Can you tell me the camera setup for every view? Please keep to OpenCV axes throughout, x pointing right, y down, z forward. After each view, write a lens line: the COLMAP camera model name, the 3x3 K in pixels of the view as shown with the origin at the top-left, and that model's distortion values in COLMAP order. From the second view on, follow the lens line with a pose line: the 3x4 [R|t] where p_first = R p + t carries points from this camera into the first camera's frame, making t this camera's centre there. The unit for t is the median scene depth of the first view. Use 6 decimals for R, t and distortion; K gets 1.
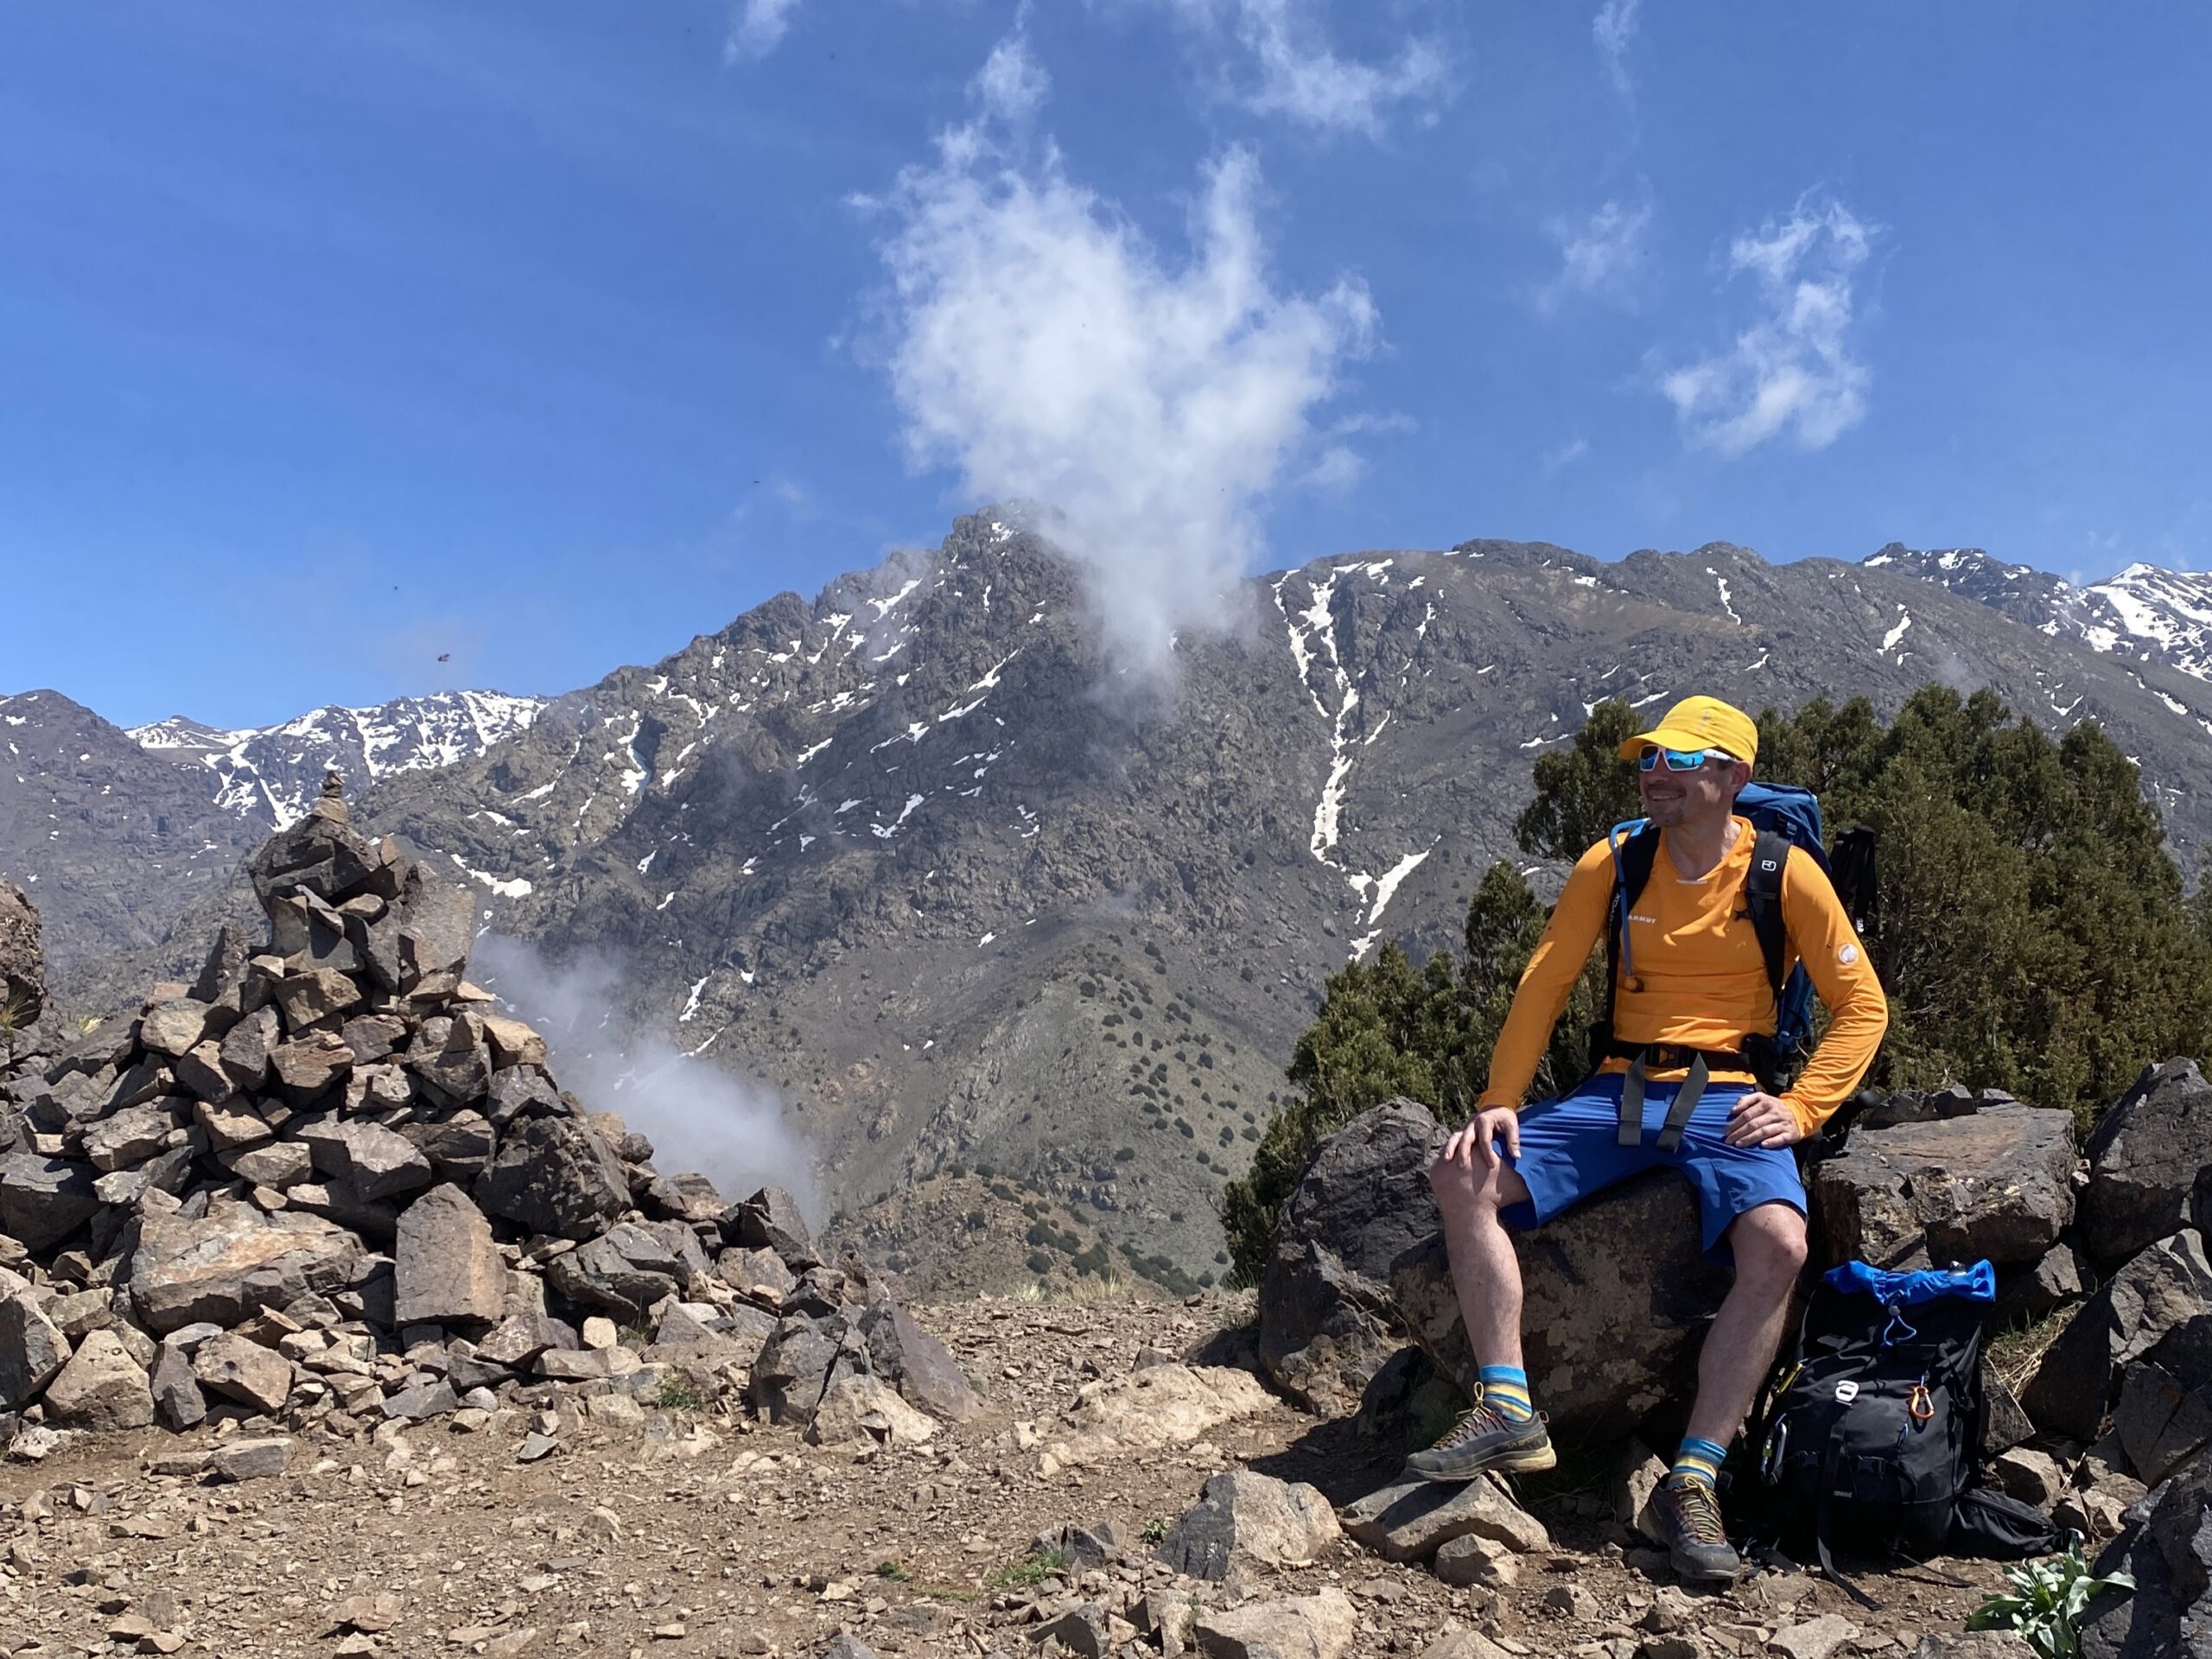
lens RADIAL K [[2334.0, 0, 1099.6], [0, 2334.0, 894.8], [0, 0, 1]] dist [0.009849, 0.012832]
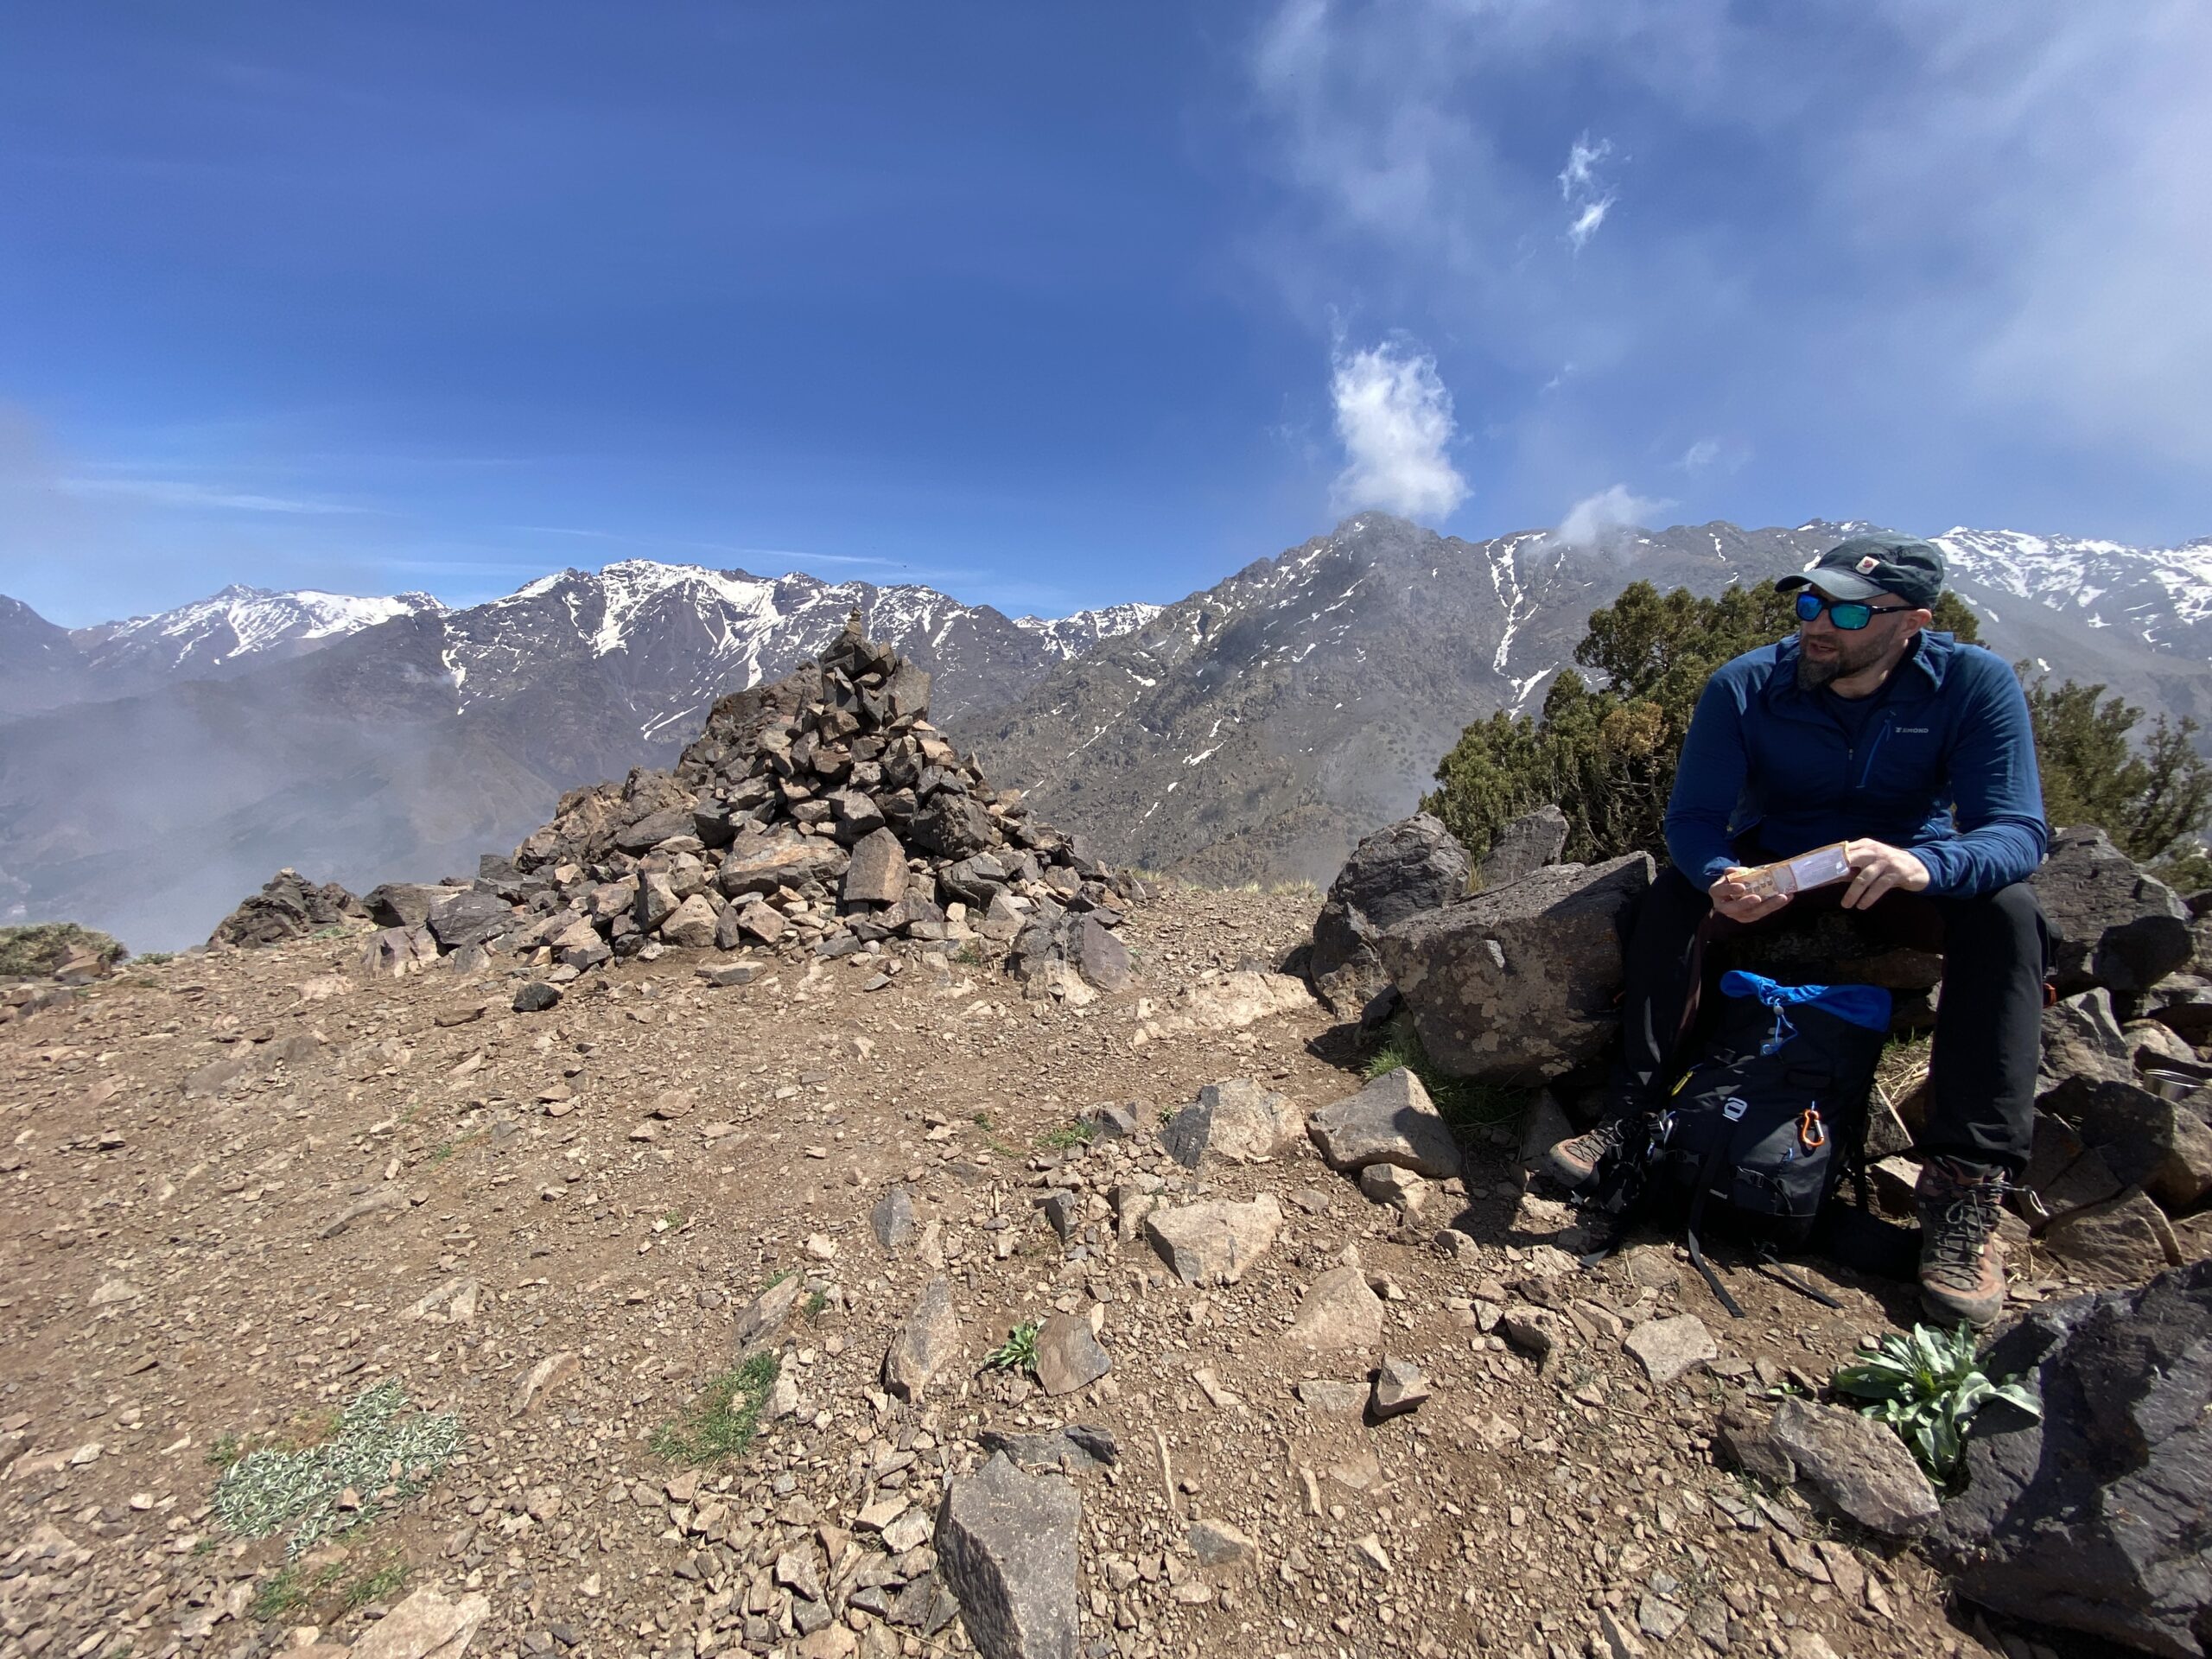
lens RADIAL K [[877.2, 0, 1106.0], [0, 877.2, 829.5], [0, 0, 1]] dist [0.020430, -0.021025]
pose [[0.946471, 0.067937, -0.315559, 0.112367], [-0.016076, 0.986309, 0.164125, 0.005132], [0.322389, -0.150266, 0.934604, 0.377803]]
